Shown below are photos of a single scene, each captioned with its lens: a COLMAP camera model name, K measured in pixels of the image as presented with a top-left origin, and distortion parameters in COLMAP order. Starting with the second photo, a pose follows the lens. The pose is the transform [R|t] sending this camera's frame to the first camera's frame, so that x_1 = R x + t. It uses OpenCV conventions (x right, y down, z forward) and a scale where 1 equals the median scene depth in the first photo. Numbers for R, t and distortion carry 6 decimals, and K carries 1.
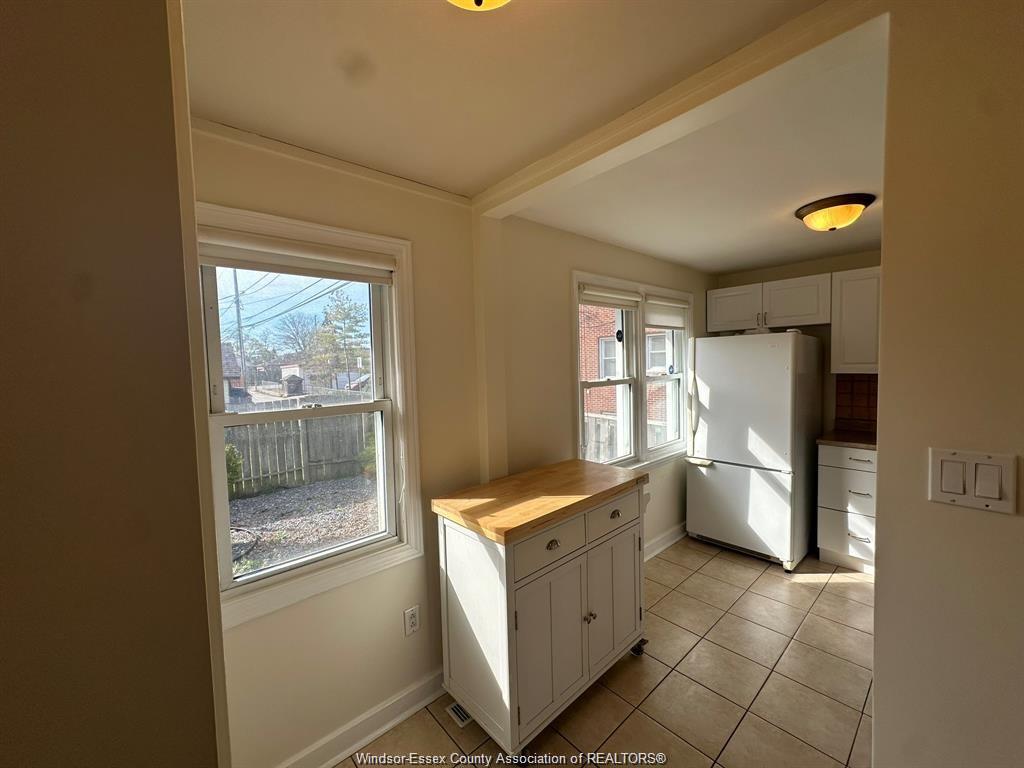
lens RADIAL K [[407.7, 0, 512.0], [0, 407.7, 384.0], [0, 0, 1]] dist [0.000123, -0.000035]
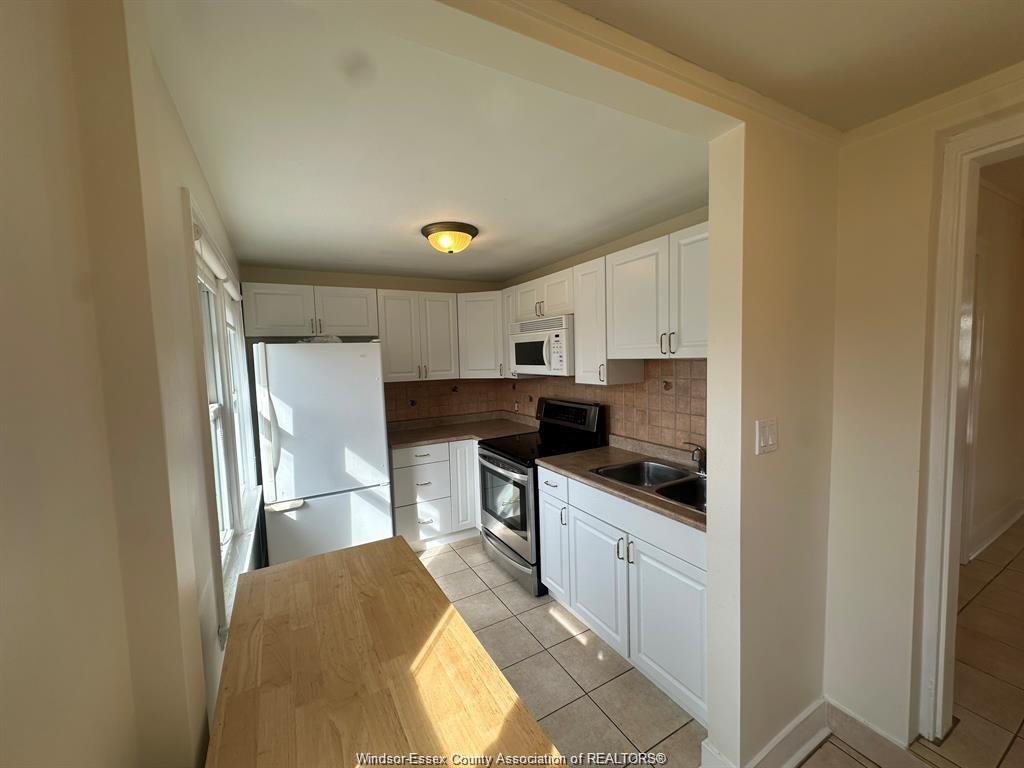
lens RADIAL K [[407.7, 0, 512.0], [0, 407.7, 384.0], [0, 0, 1]] dist [0.000123, -0.000035]
pose [[0.217201, -0.047588, 0.974966, -0.193166], [0.077676, 0.996486, 0.031334, -0.029780], [-0.973031, 0.068926, 0.220134, 0.432577]]
